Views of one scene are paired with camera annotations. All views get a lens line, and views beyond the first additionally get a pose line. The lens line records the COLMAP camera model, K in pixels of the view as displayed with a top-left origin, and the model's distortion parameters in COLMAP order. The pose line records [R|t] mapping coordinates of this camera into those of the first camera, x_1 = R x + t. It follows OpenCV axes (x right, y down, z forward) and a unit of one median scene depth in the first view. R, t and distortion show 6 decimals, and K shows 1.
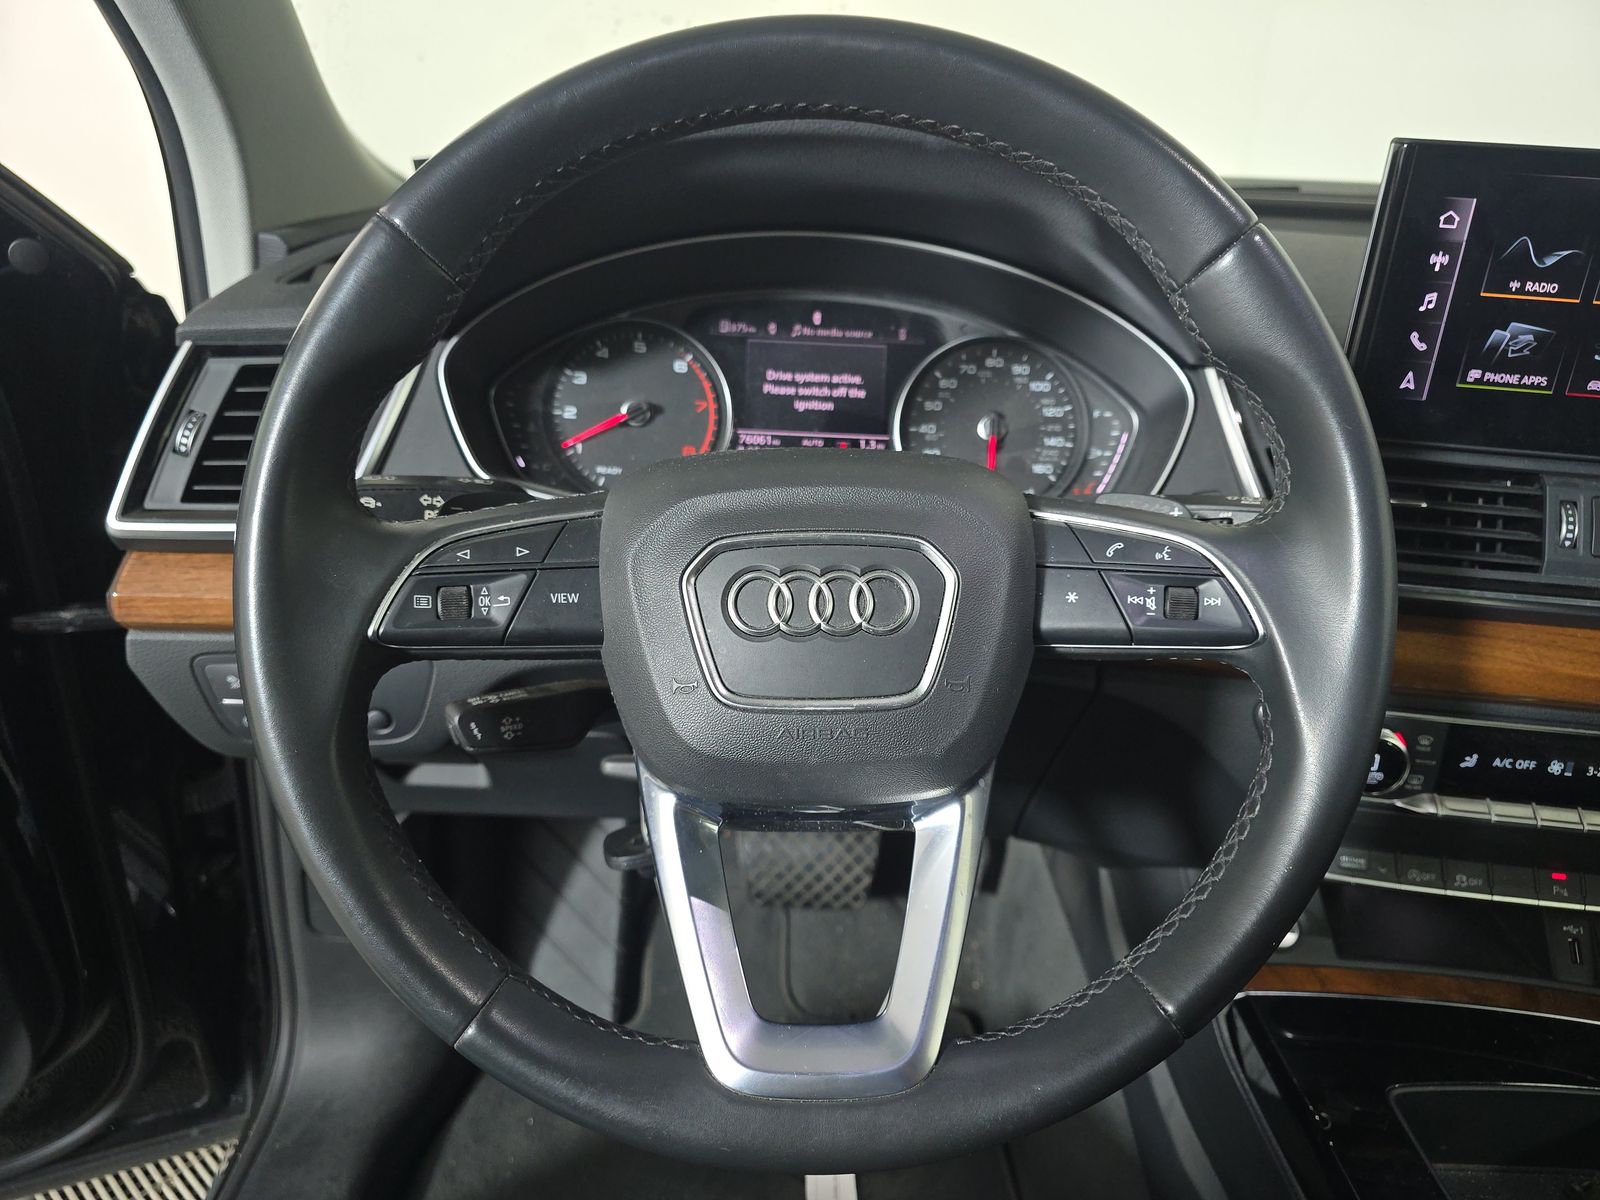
lens RADIAL K [[1075.7, 0, 797.7], [0, 1075.7, 608.7], [0, 0, 1]] dist [0.008219, -0.000333]
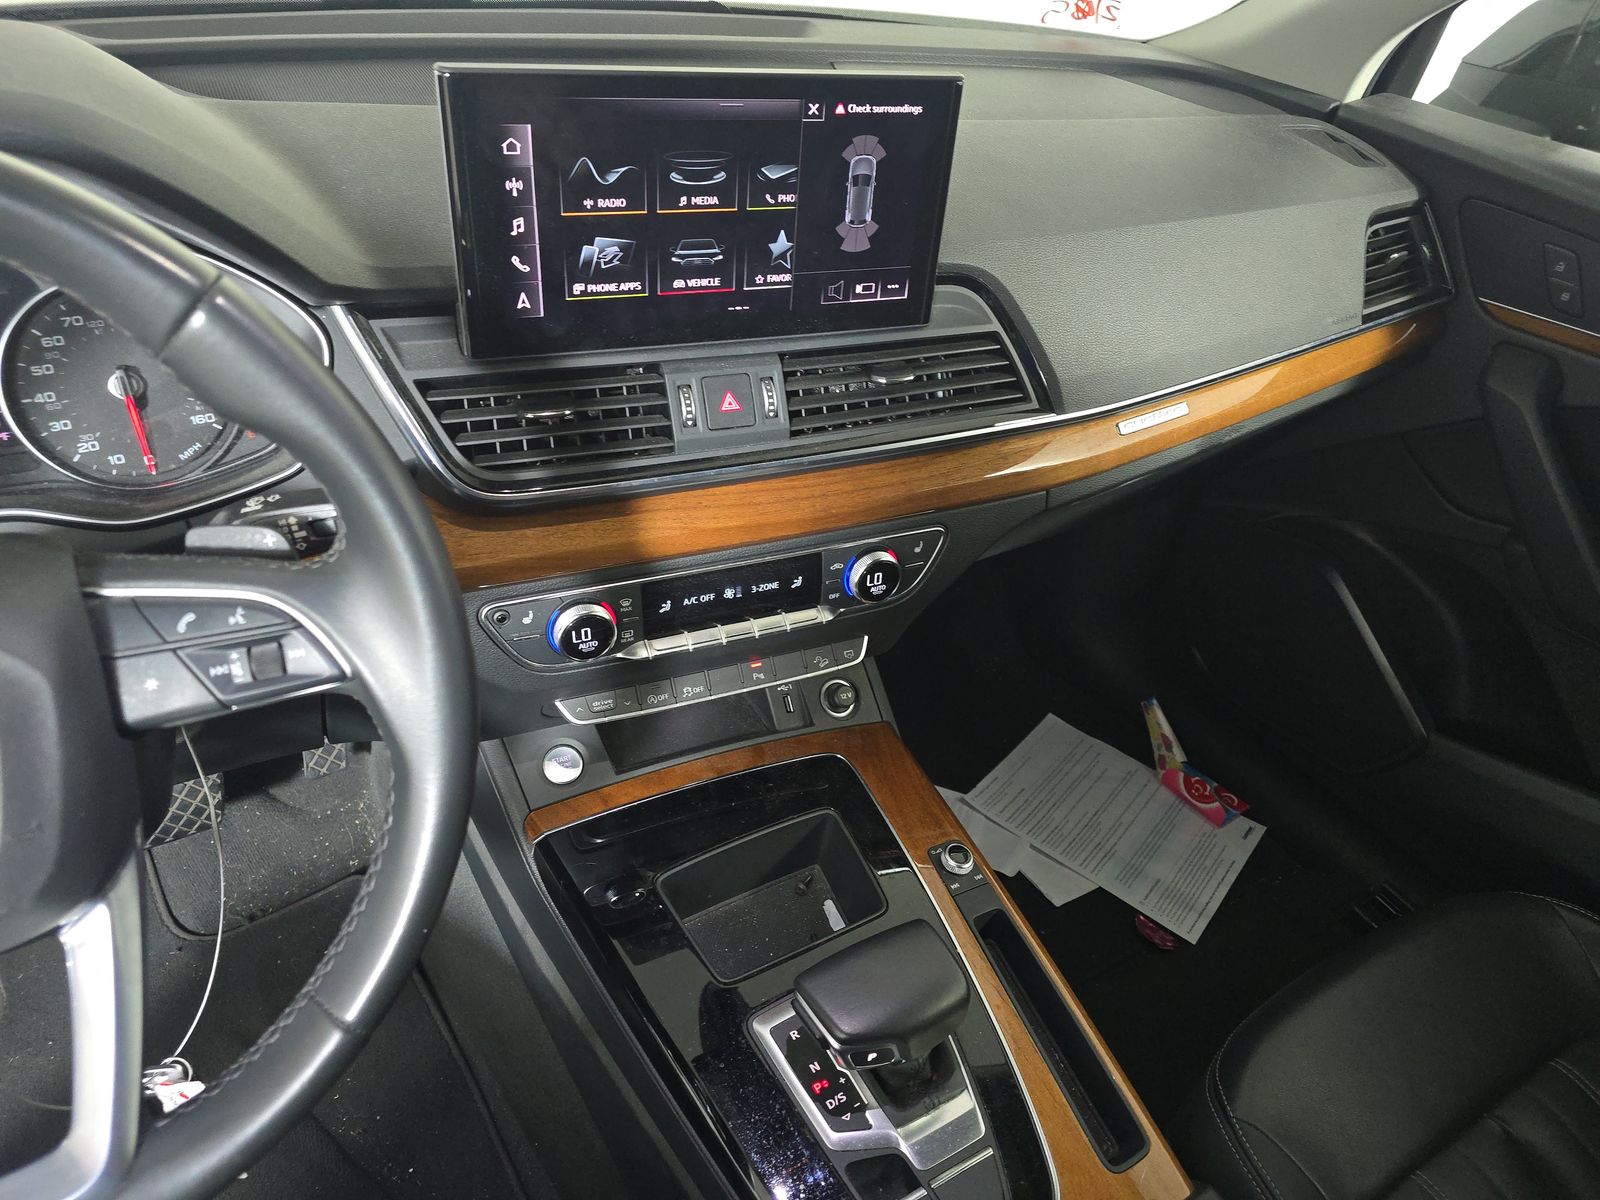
lens RADIAL K [[1075.7, 0, 805.7], [0, 1075.7, 592.1], [0, 0, 1]] dist [0.008219, -0.000333]
pose [[0.862958, -0.282817, 0.418711, 0.283675], [0.162608, 0.940038, 0.299812, -0.213709], [-0.478396, -0.190639, 0.857201, -0.082364]]
